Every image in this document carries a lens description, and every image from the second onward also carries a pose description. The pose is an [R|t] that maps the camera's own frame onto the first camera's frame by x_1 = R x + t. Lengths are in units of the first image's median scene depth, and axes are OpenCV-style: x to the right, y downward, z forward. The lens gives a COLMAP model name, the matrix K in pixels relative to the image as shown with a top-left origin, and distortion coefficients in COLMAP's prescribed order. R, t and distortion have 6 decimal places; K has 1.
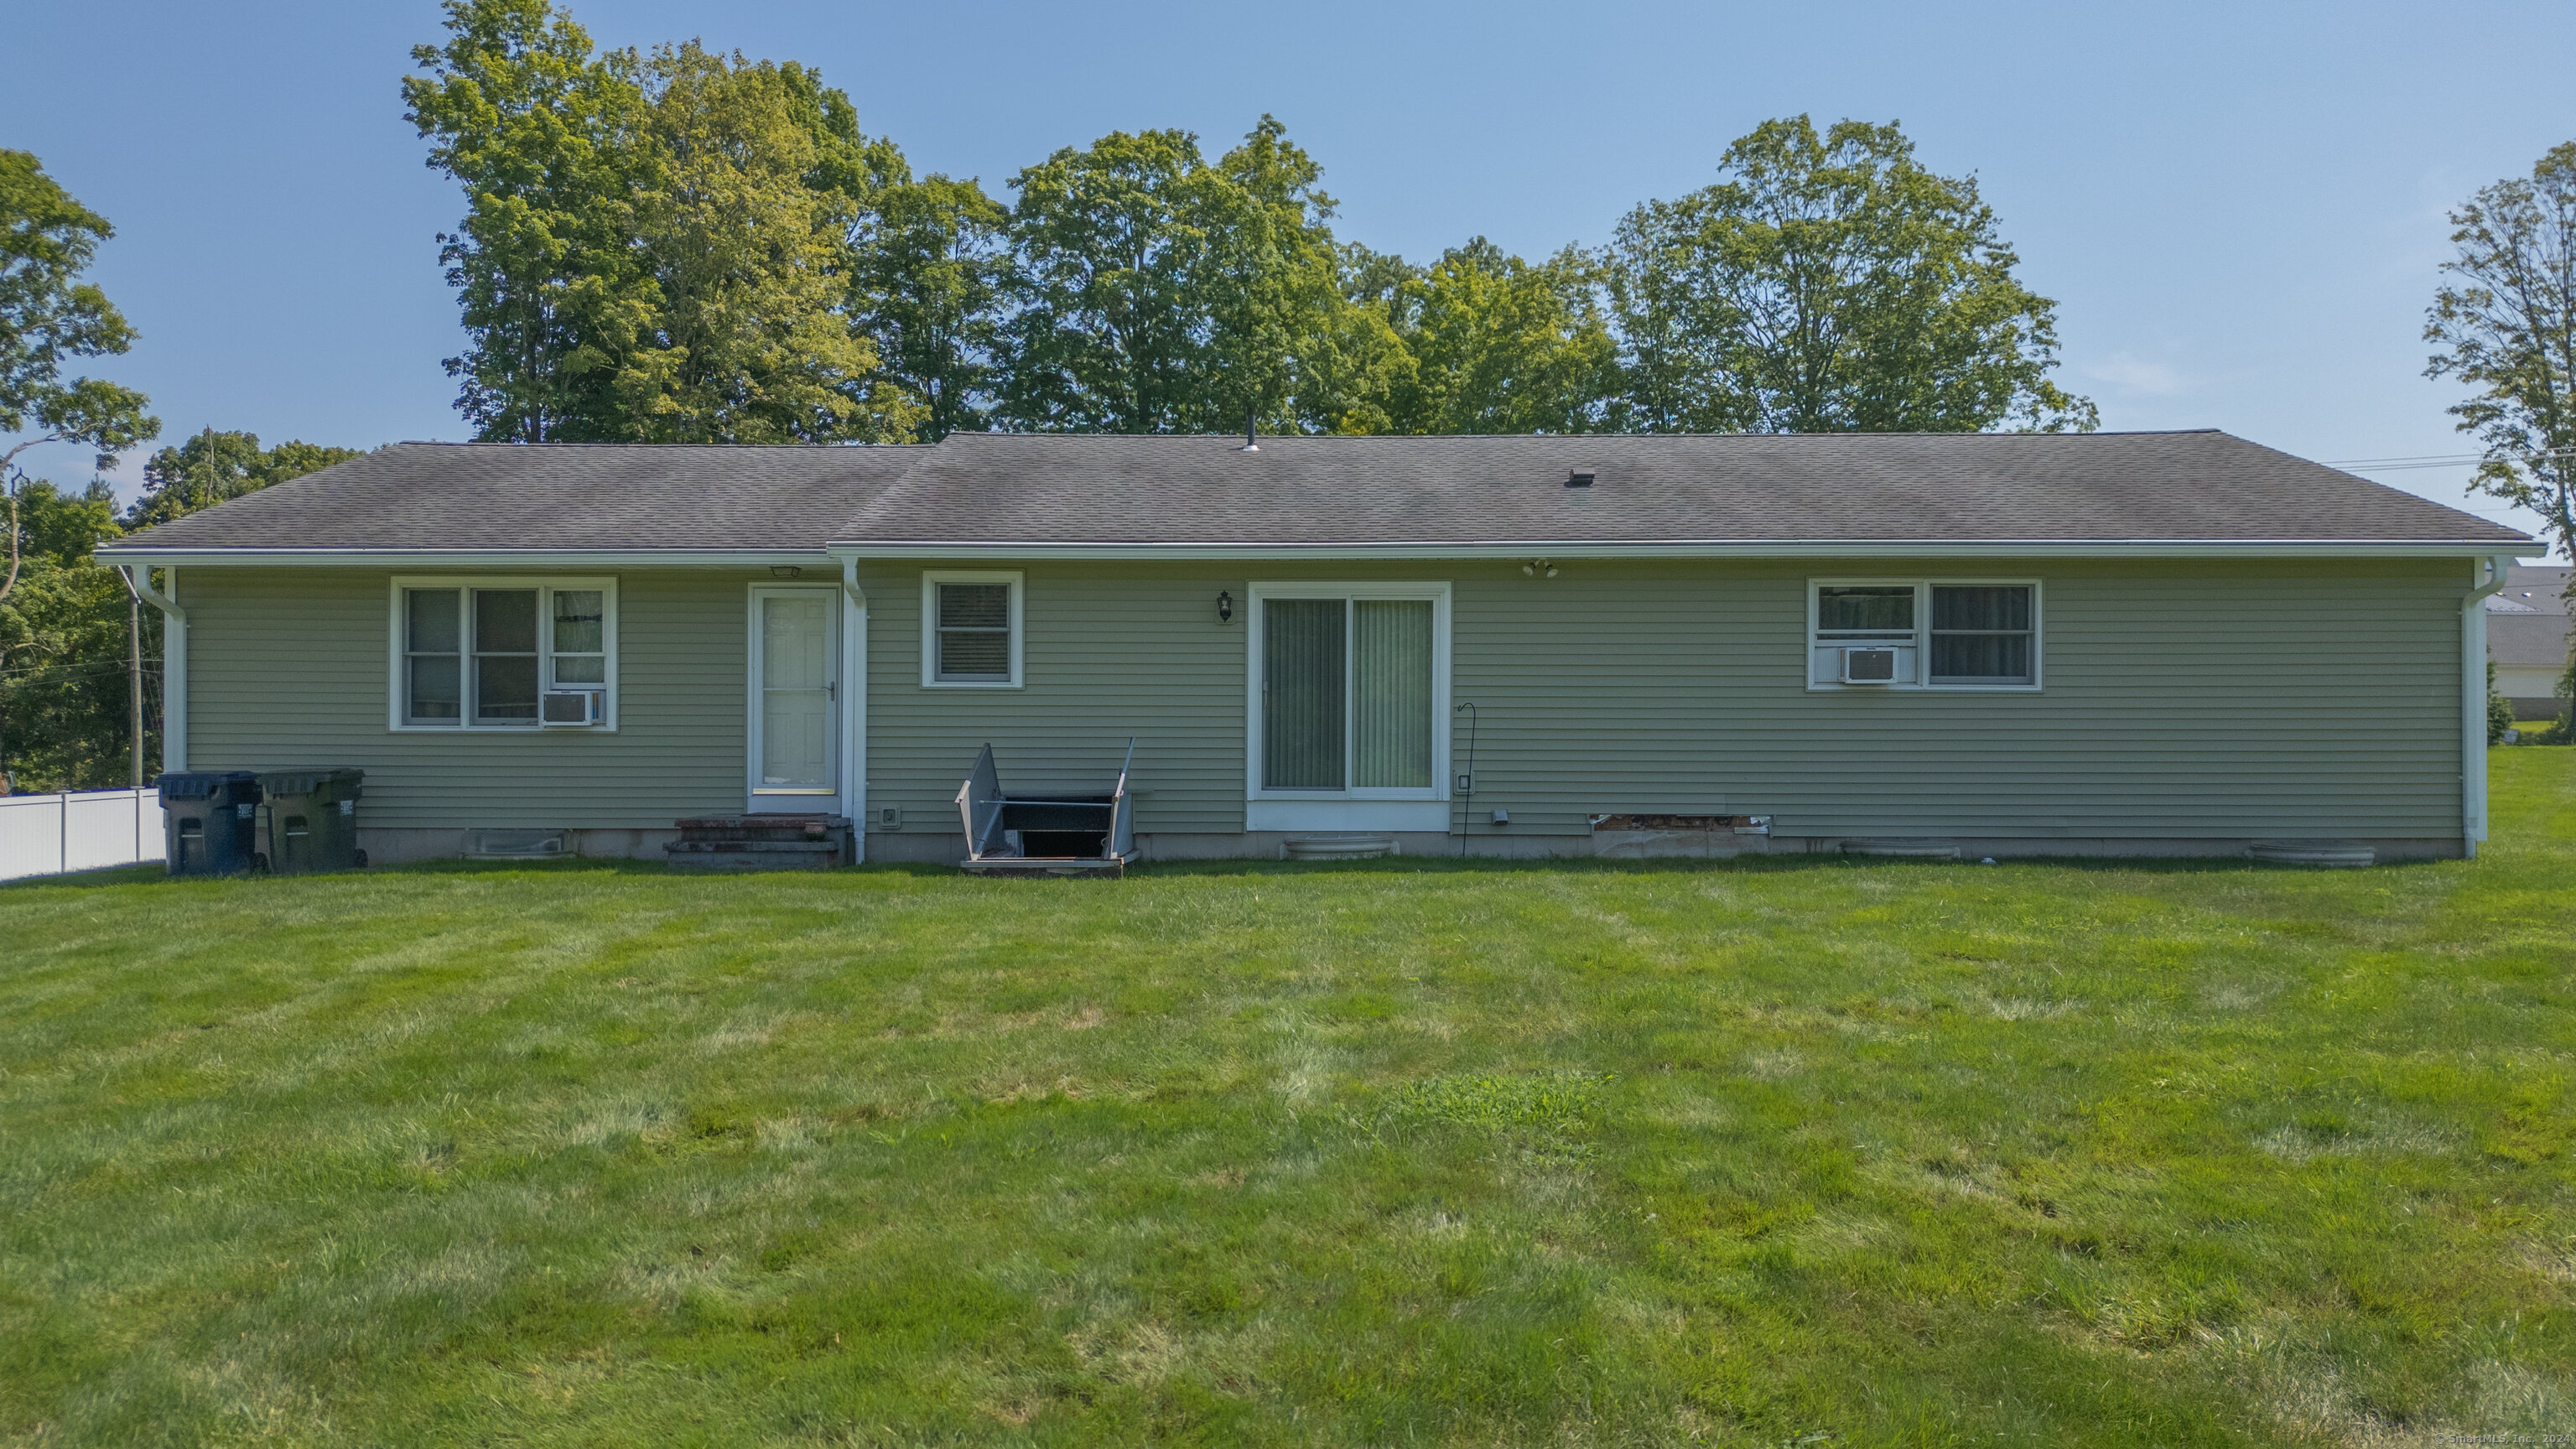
lens RADIAL K [[1881.0, 0, 1285.9], [0, 1881.0, 685.6], [0, 0, 1]] dist [0.077552, -0.000951]
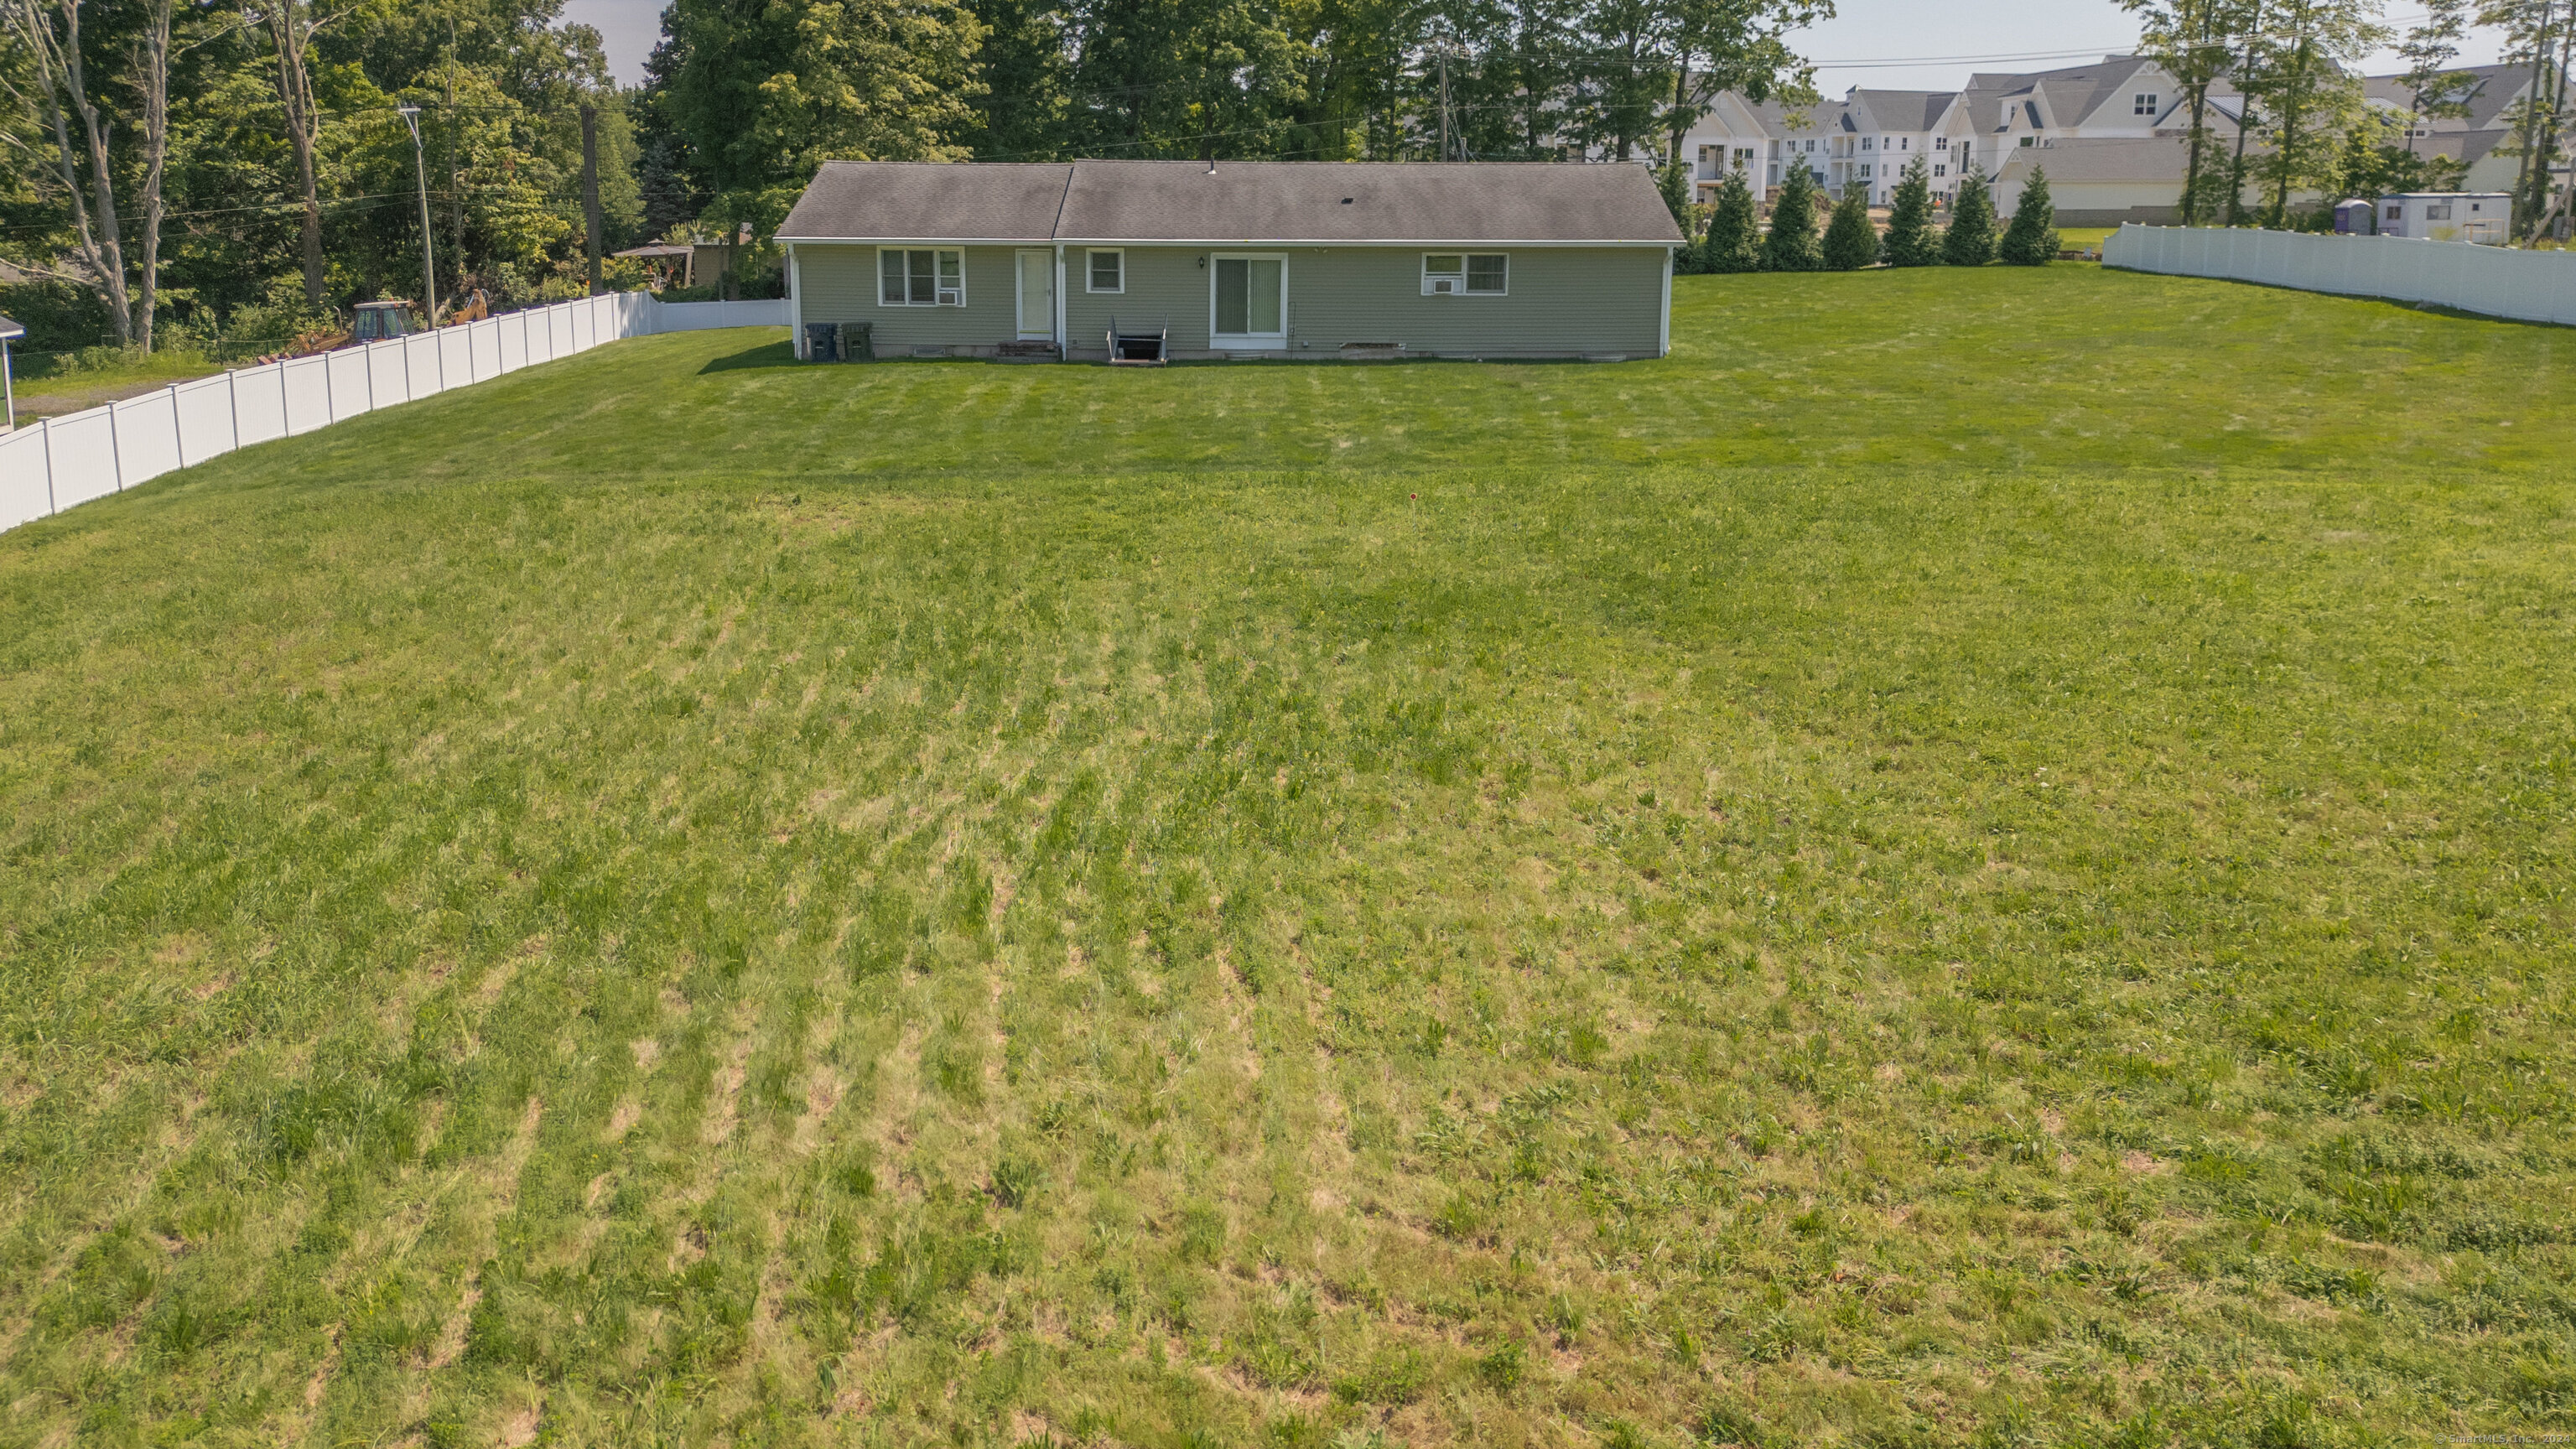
lens RADIAL K [[1881.0, 0, 1285.9], [0, 1881.0, 685.6], [0, 0, 1]] dist [0.077552, -0.000951]
pose [[0.999948, 0.000250, 0.010160, 0.058646], [-0.003020, 0.961863, 0.273515, -0.193550], [-0.009704, -0.273532, 0.961814, -1.683963]]
